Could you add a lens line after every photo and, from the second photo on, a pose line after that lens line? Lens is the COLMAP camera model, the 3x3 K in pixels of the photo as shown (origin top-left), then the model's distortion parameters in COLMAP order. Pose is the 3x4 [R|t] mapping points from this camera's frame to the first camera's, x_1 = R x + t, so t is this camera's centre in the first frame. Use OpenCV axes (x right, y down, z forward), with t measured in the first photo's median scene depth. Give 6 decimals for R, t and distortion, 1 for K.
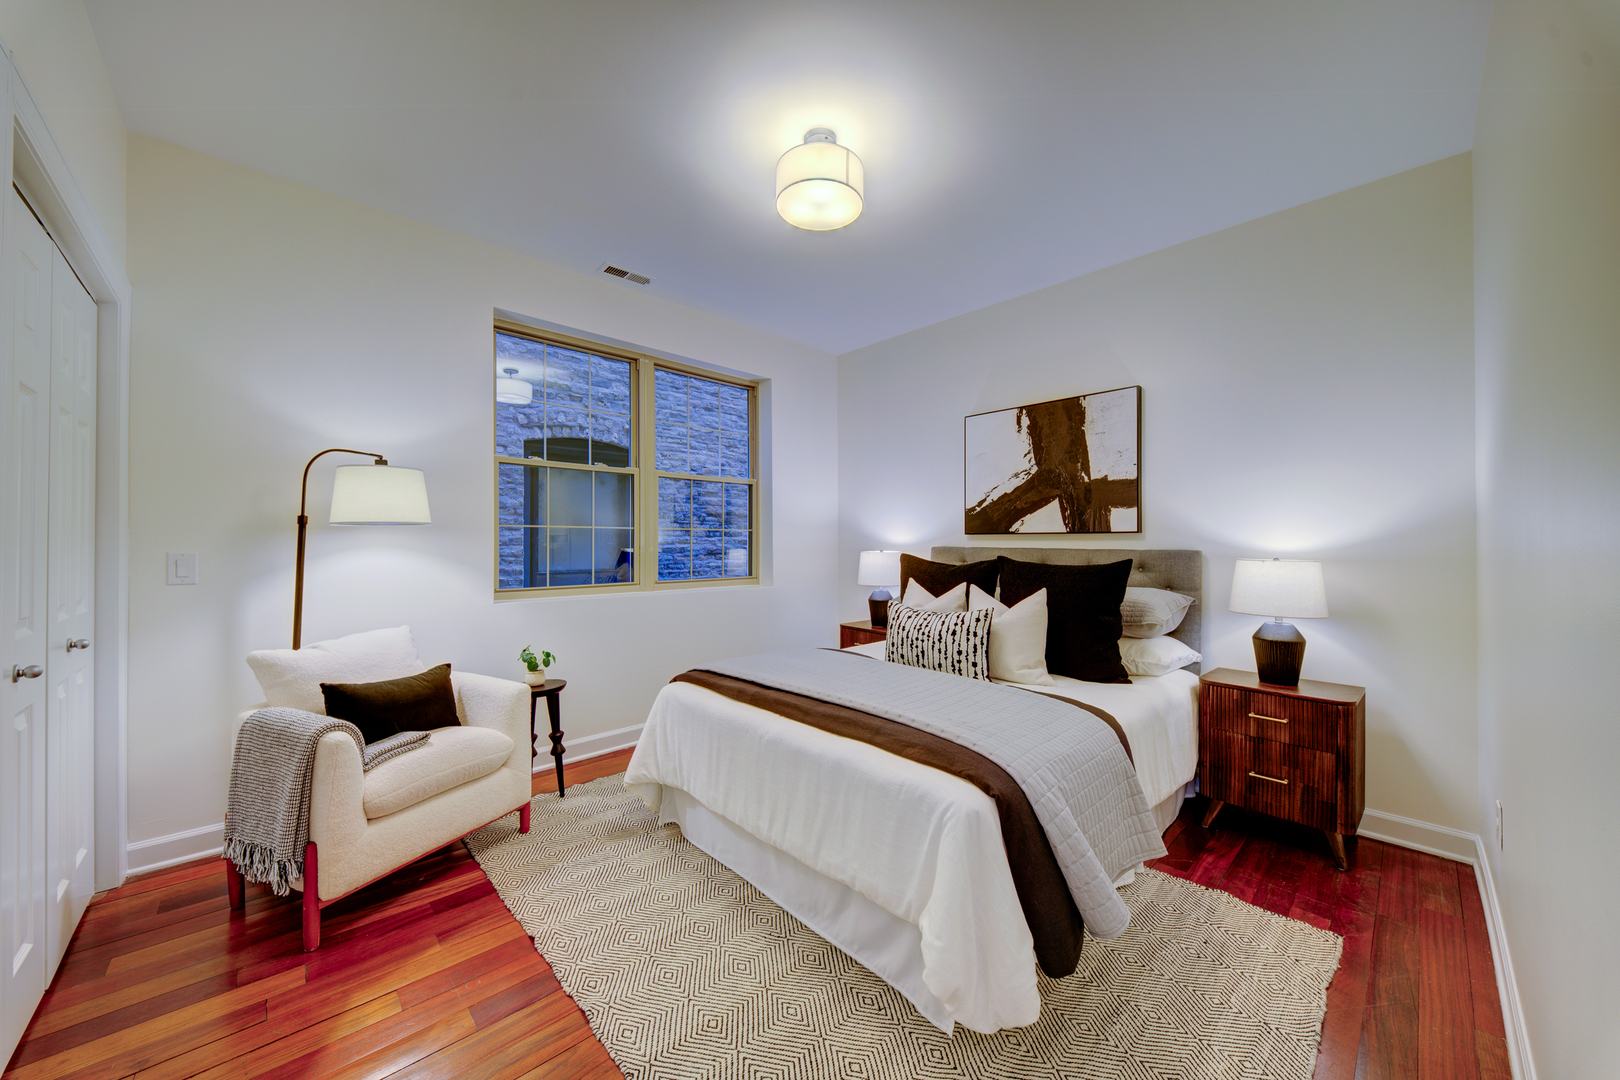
lens RADIAL K [[581.6, 0, 804.8], [0, 581.6, 536.5], [0, 0, 1]] dist [0.010214, -0.009818]
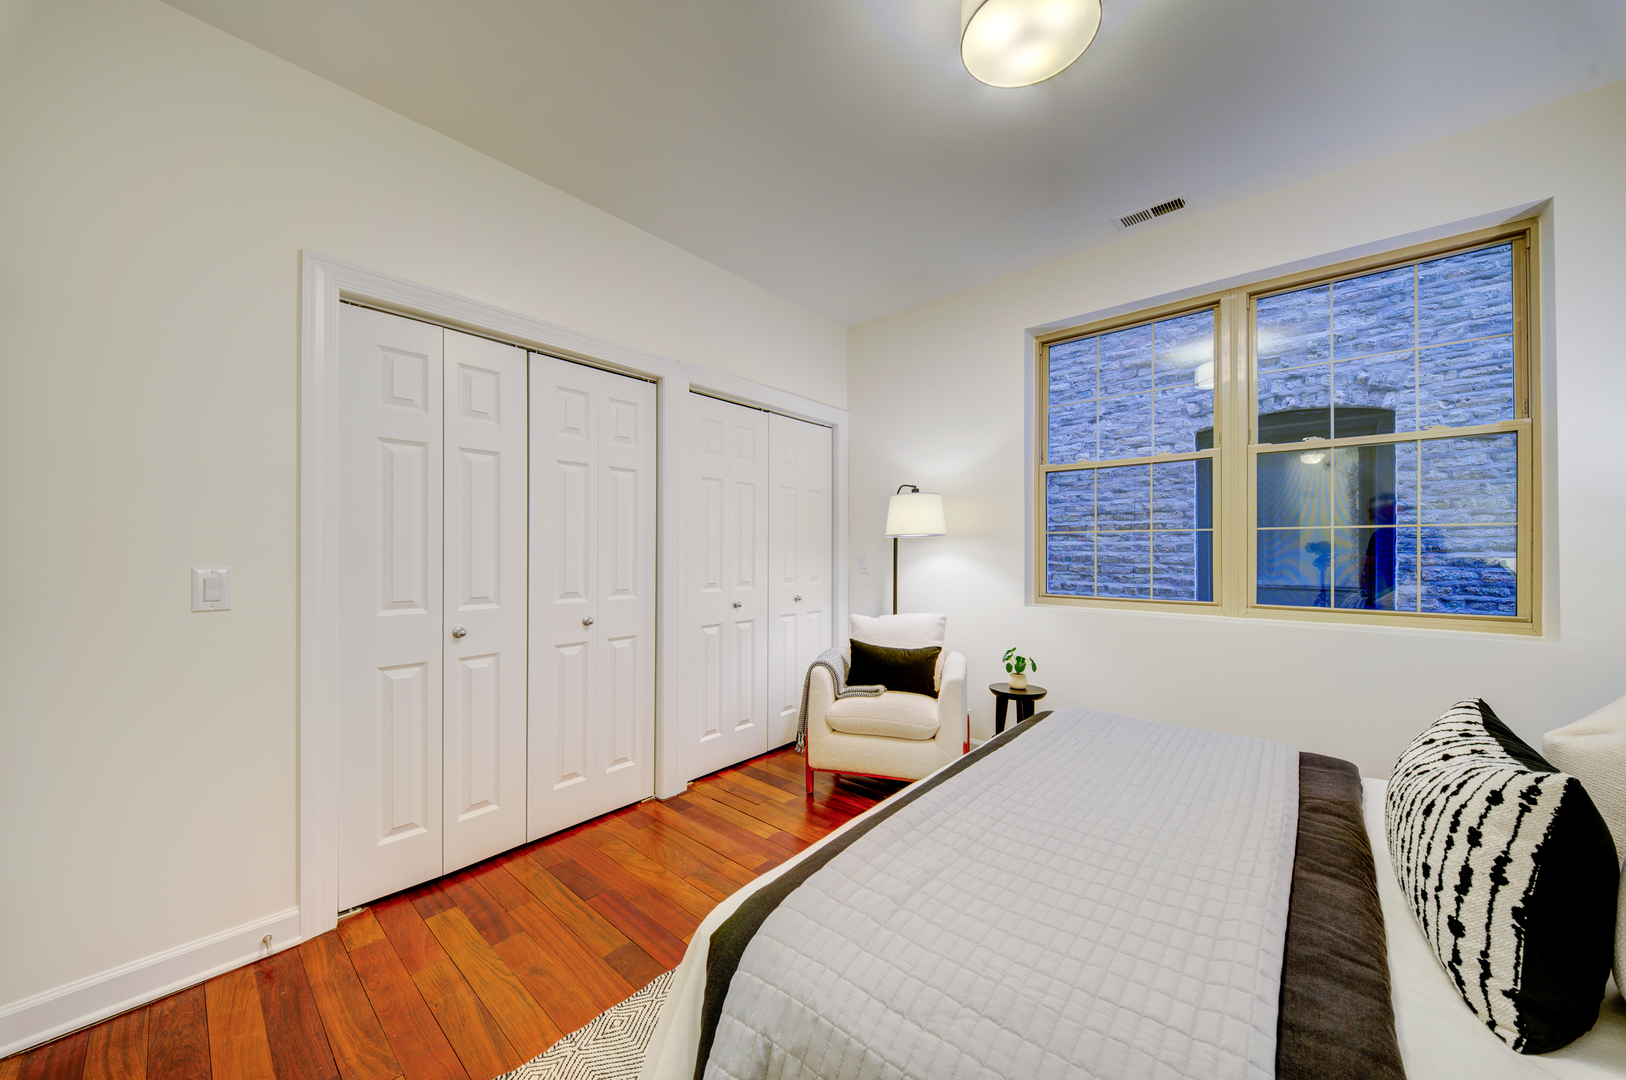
lens RADIAL K [[575.2, 0, 815.1], [0, 575.2, 536.3], [0, 0, 1]] dist [0.011571, -0.009526]
pose [[0.085972, -0.023070, -0.996030, 0.330649], [0.010497, 0.999697, -0.022249, 0.004567], [0.996242, -0.008543, 0.086188, 0.355889]]
